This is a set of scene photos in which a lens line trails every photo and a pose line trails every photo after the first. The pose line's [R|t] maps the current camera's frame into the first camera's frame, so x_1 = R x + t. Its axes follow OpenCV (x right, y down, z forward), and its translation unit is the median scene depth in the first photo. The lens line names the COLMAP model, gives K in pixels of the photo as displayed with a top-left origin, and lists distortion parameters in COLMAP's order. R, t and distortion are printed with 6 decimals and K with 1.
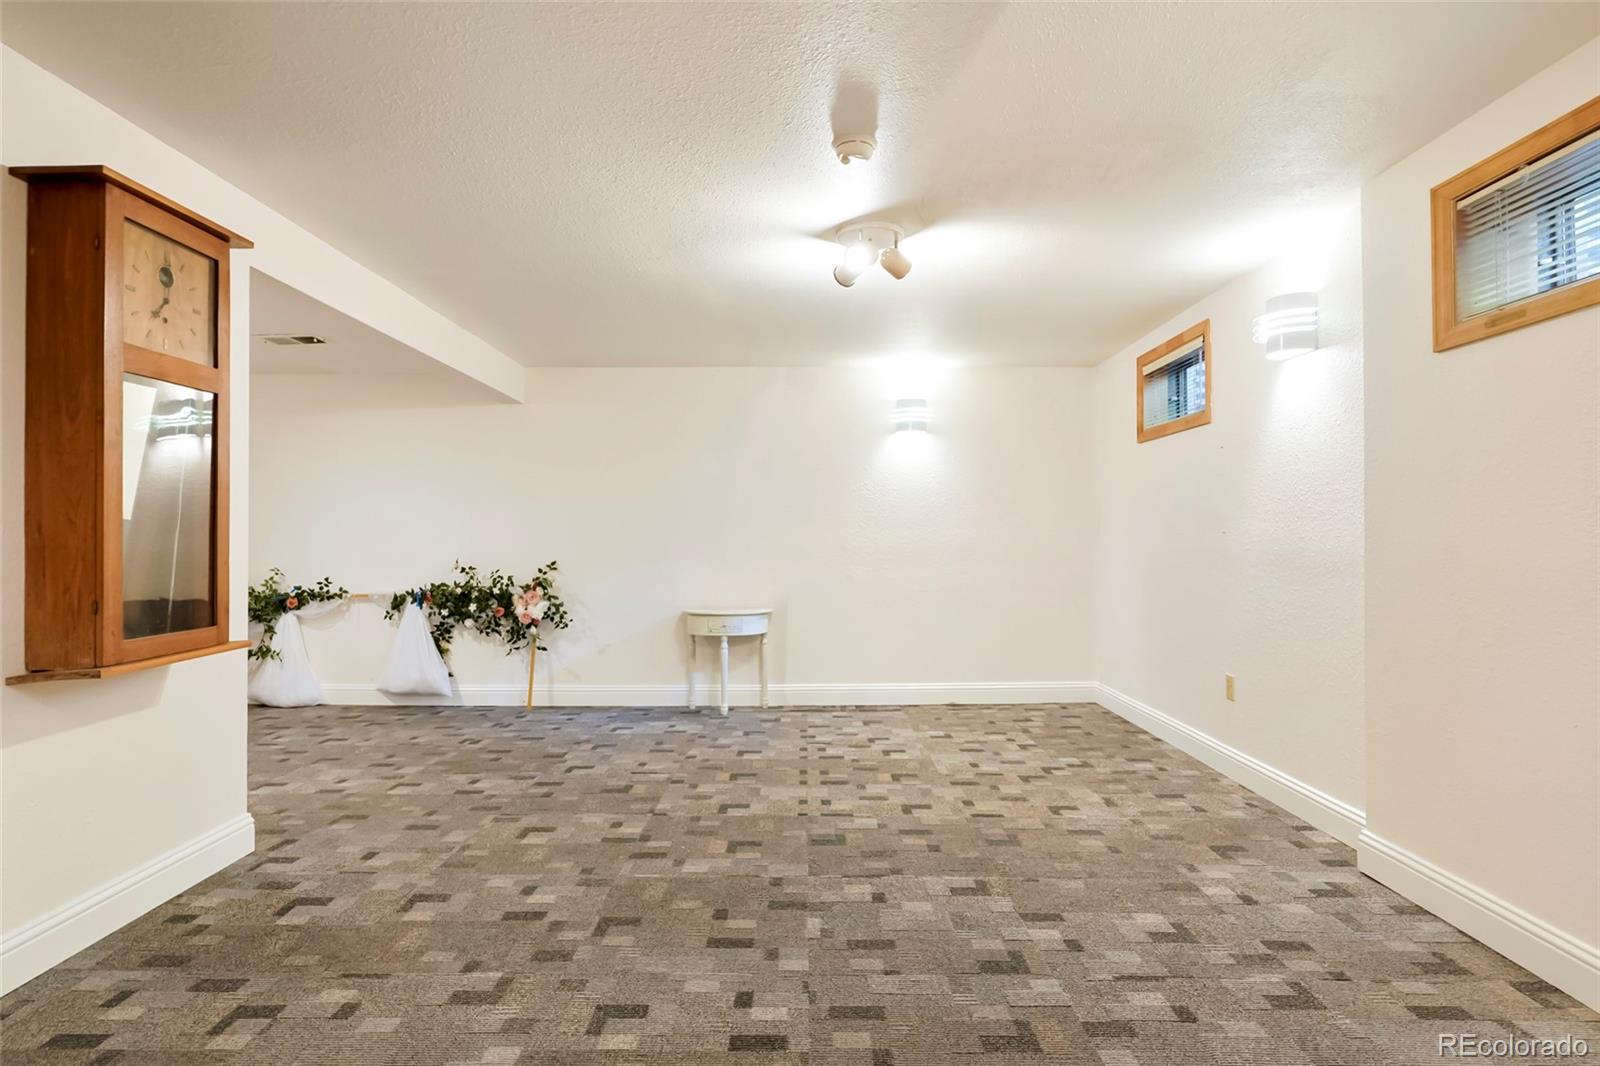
lens RADIAL K [[857.6, 0, 796.6], [0, 857.6, 534.1], [0, 0, 1]] dist [-0.002998, 0.000993]
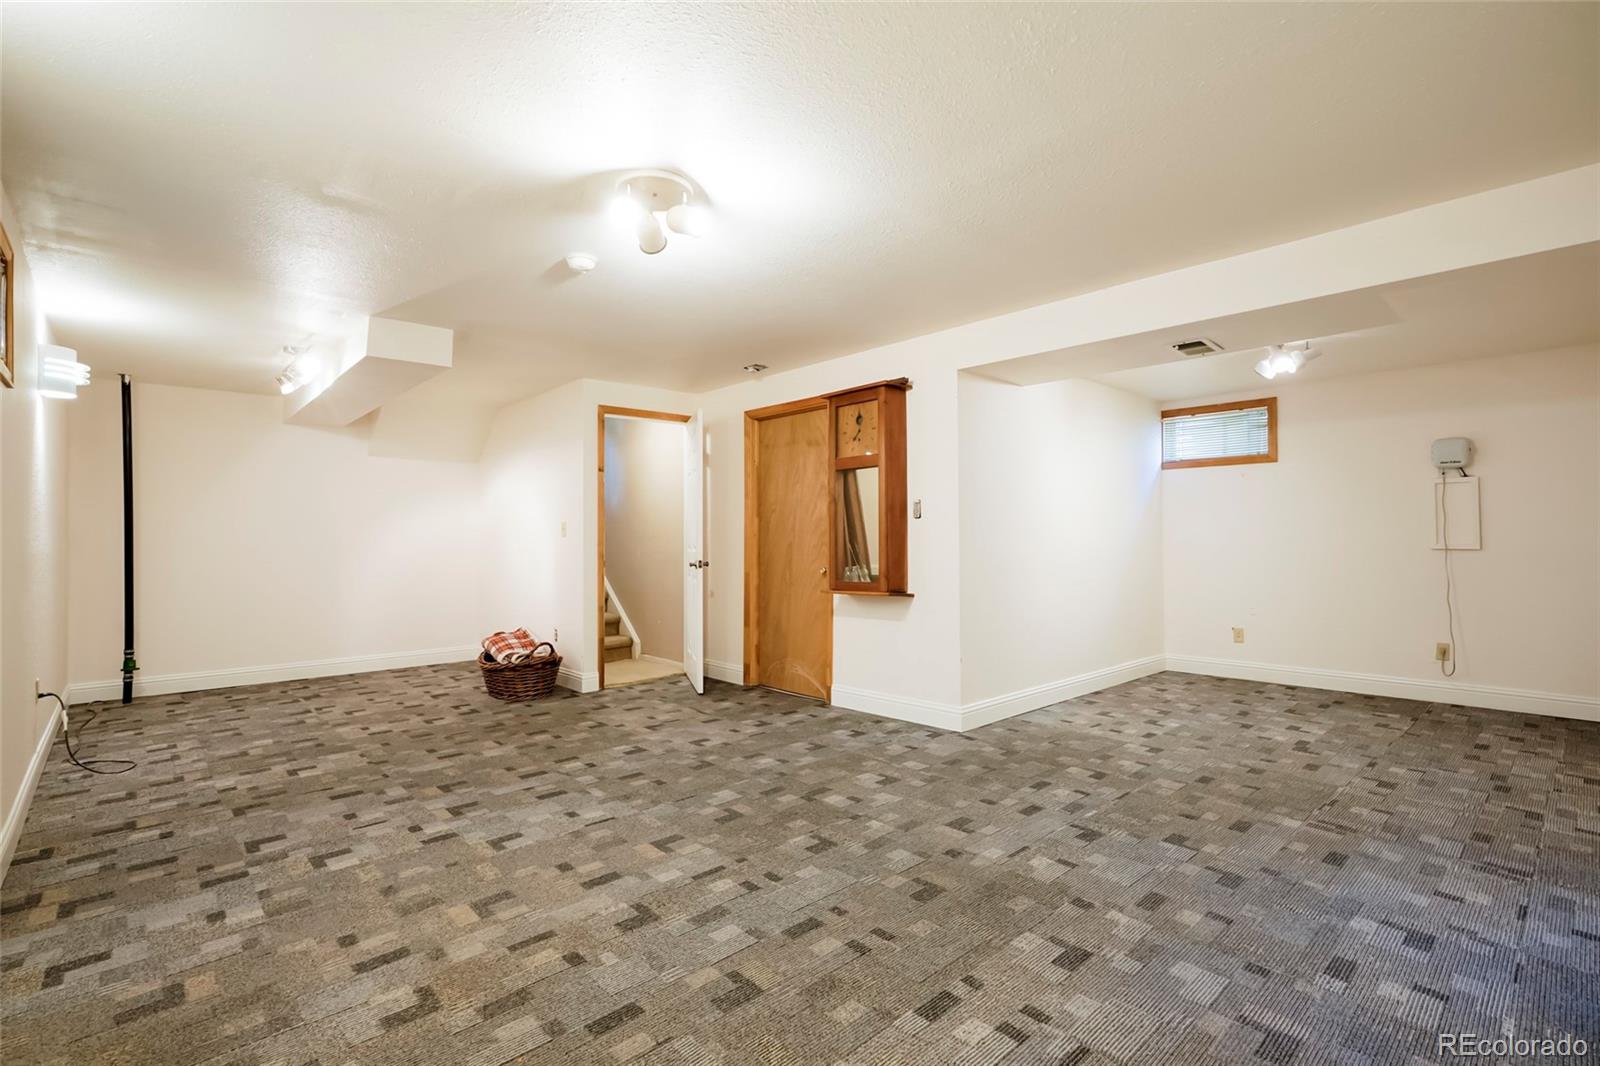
lens RADIAL K [[749.2, 0, 795.0], [0, 749.2, 534.3], [0, 0, 1]] dist [0.005564, 0.000514]
pose [[-0.736793, 0.002004, -0.676116, 0.635565], [0.015576, 0.999781, -0.014010, 0.016265], [0.675939, -0.020854, -0.736662, 2.135405]]
